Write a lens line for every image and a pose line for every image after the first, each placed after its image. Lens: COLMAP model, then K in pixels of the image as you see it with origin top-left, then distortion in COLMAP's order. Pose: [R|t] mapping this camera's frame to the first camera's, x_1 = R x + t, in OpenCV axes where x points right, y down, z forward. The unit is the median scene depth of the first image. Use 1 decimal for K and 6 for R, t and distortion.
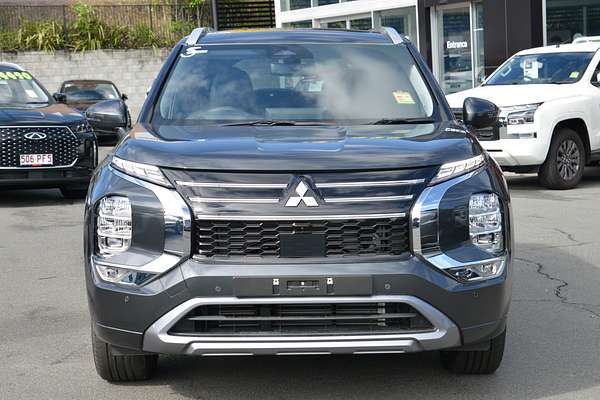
lens RADIAL K [[956.4, 0, 300.2], [0, 956.4, 200.0], [0, 0, 1]] dist [-0.340667, 0.000000]
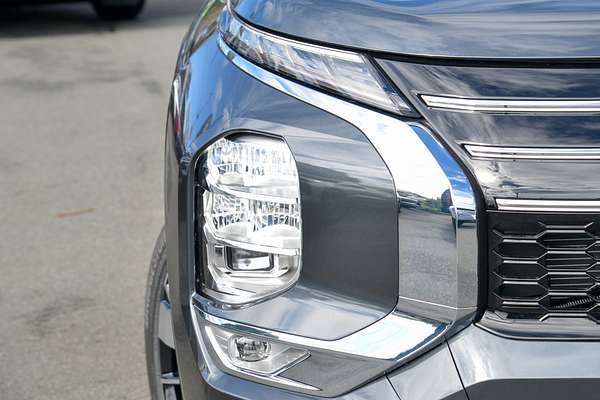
lens RADIAL K [[1476.3, 0, 300.4], [0, 1476.3, 200.1], [0, 0, 1]] dist [0.266370, 0.000000]
pose [[0.993182, -0.015373, -0.115554, -0.110408], [0.030541, 0.990956, 0.130666, -0.055610], [0.112500, -0.133304, 0.984669, 0.429267]]
